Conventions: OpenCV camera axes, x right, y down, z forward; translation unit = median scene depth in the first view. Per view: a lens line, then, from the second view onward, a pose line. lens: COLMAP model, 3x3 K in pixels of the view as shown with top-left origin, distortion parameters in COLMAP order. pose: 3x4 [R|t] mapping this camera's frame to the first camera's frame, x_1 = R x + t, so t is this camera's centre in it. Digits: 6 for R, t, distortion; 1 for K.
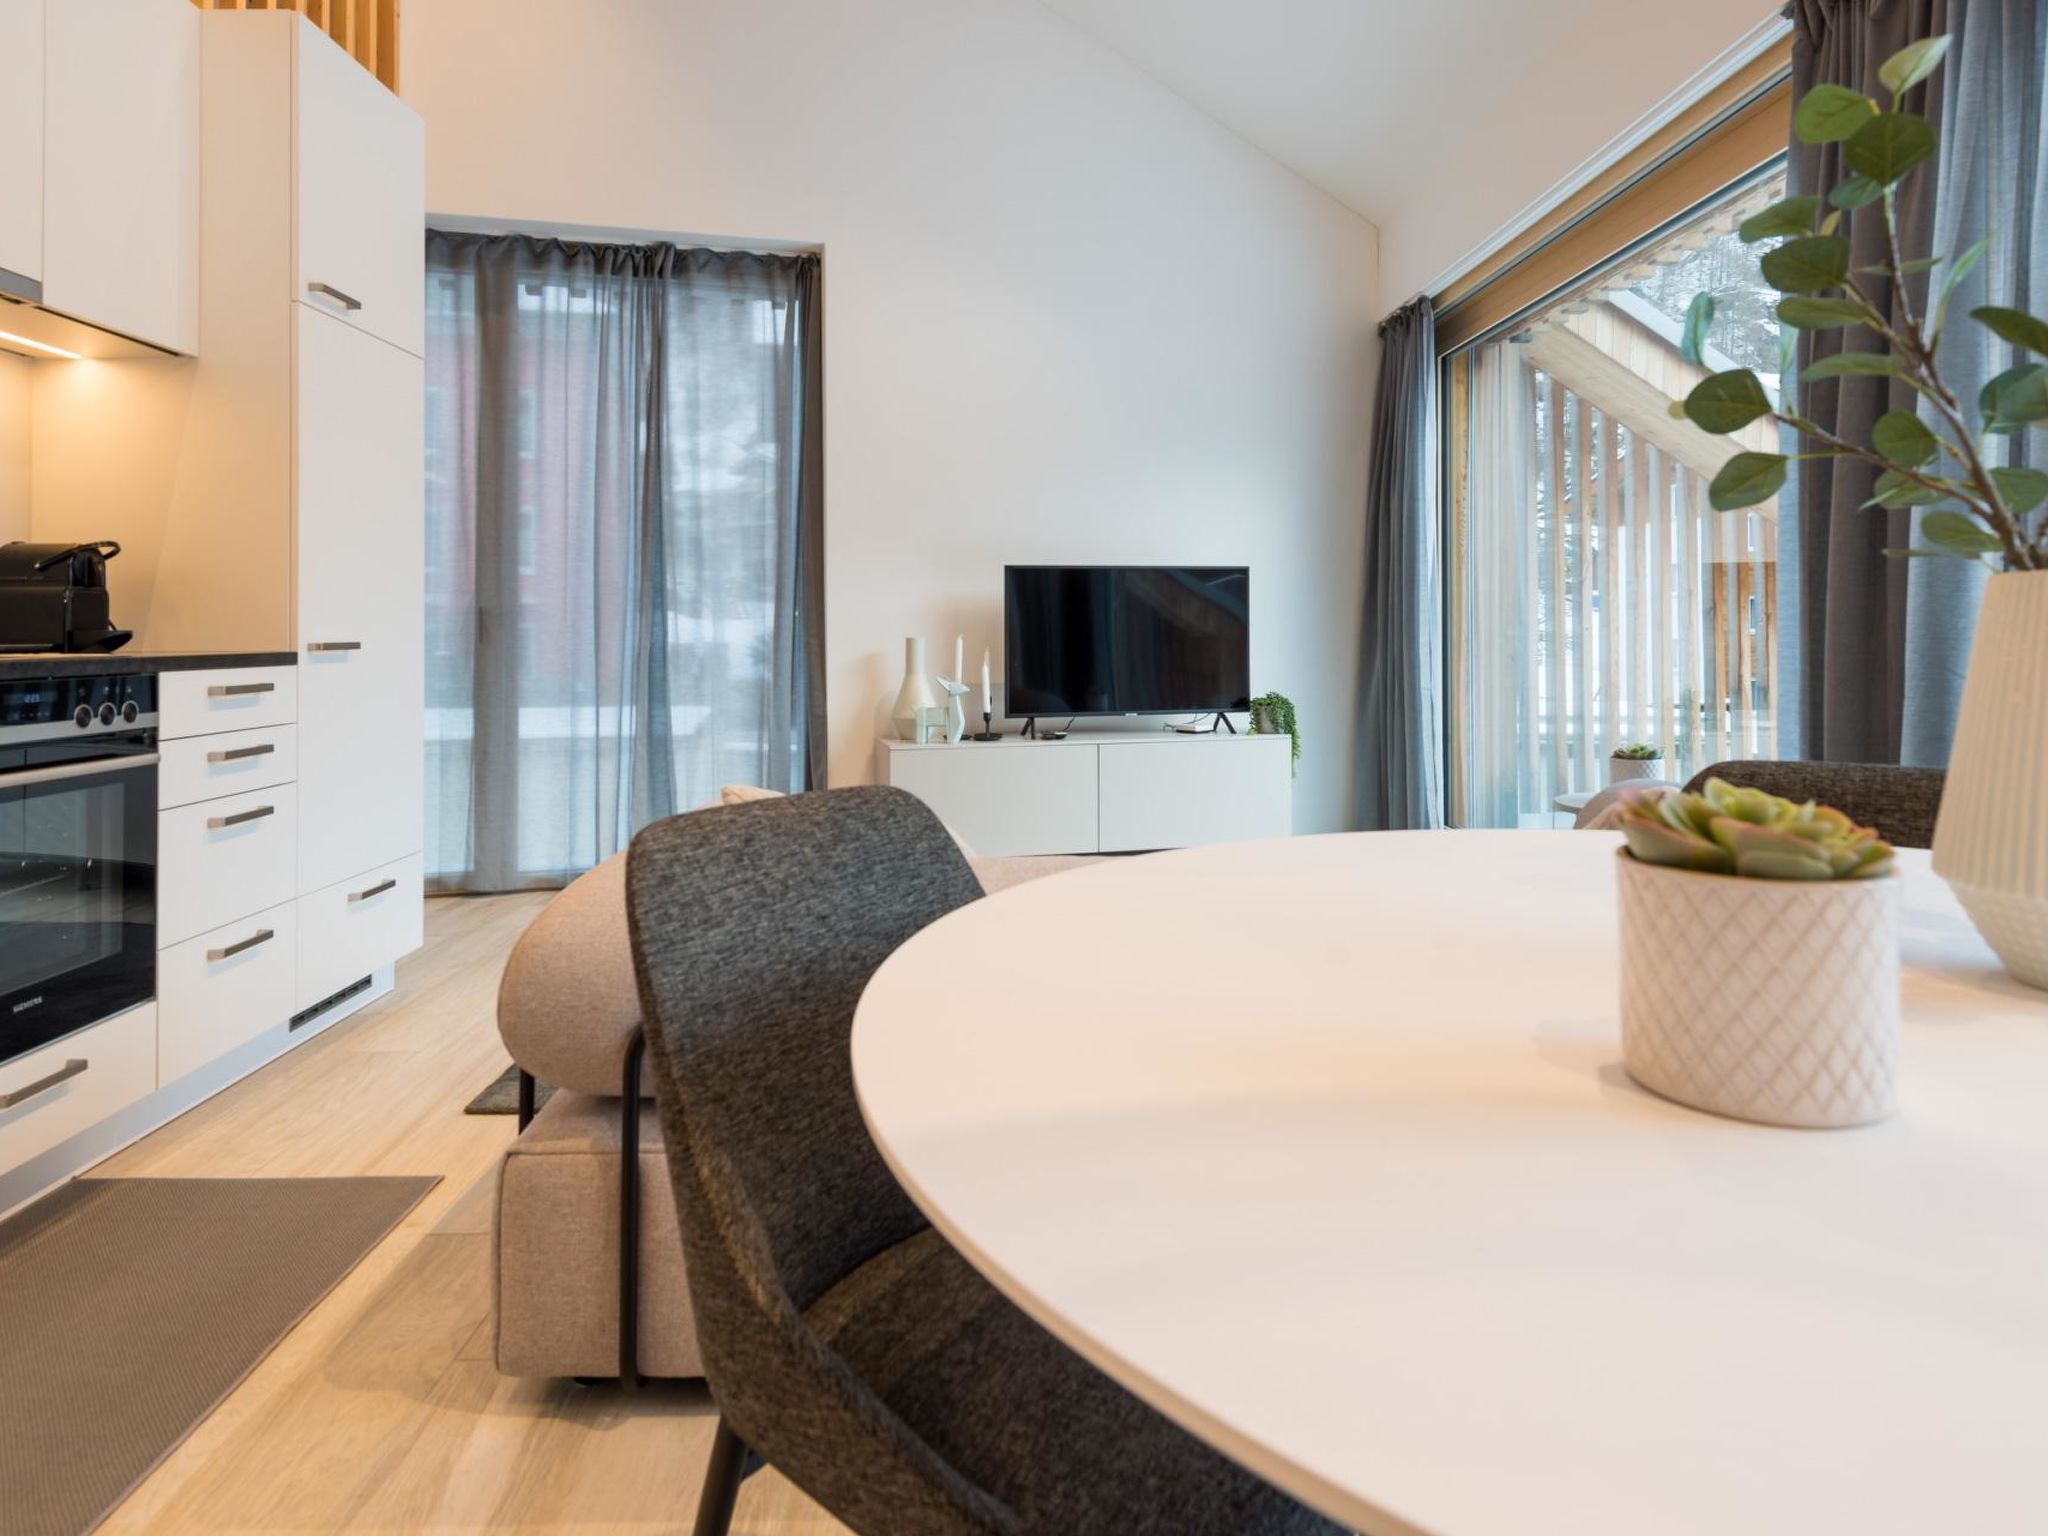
lens RADIAL K [[1204.7, 0, 1024.3], [0, 1204.7, 623.3], [0, 0, 1]] dist [-0.003295, 0.003142]
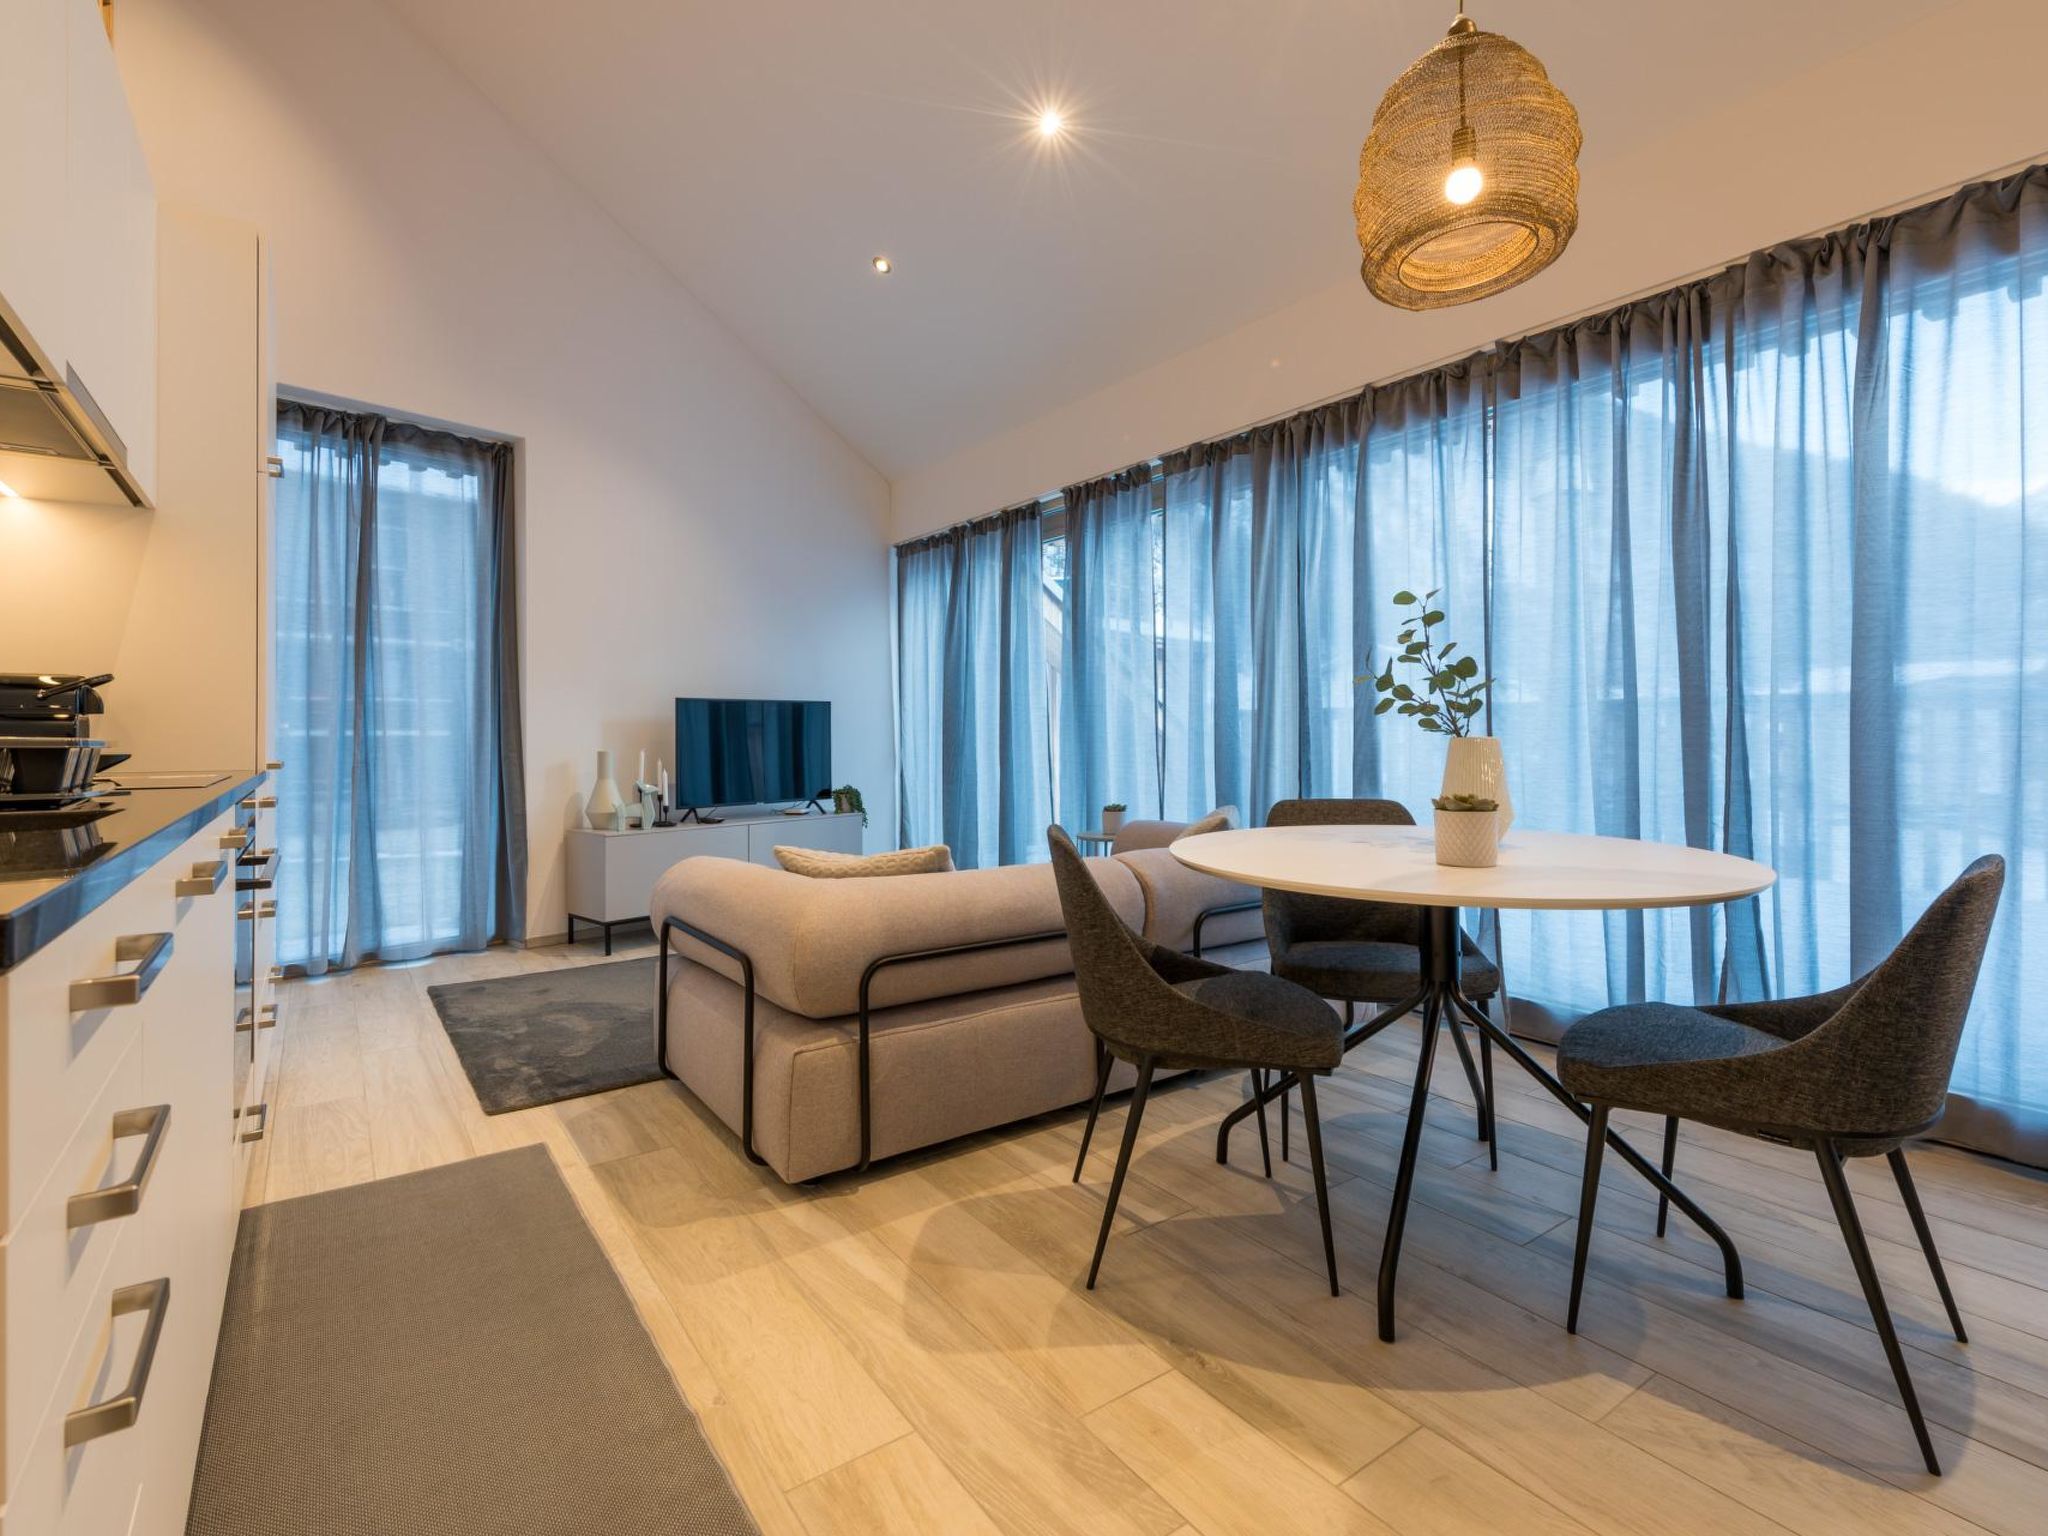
lens RADIAL K [[964.5, 0, 979.7], [0, 964.5, 744.9], [0, 0, 1]] dist [0.002627, -0.003769]
pose [[0.827049, -0.004936, 0.562109, -0.549385], [-0.001264, 0.999943, 0.010641, -0.011057], [-0.562129, -0.009511, 0.826995, -0.164378]]
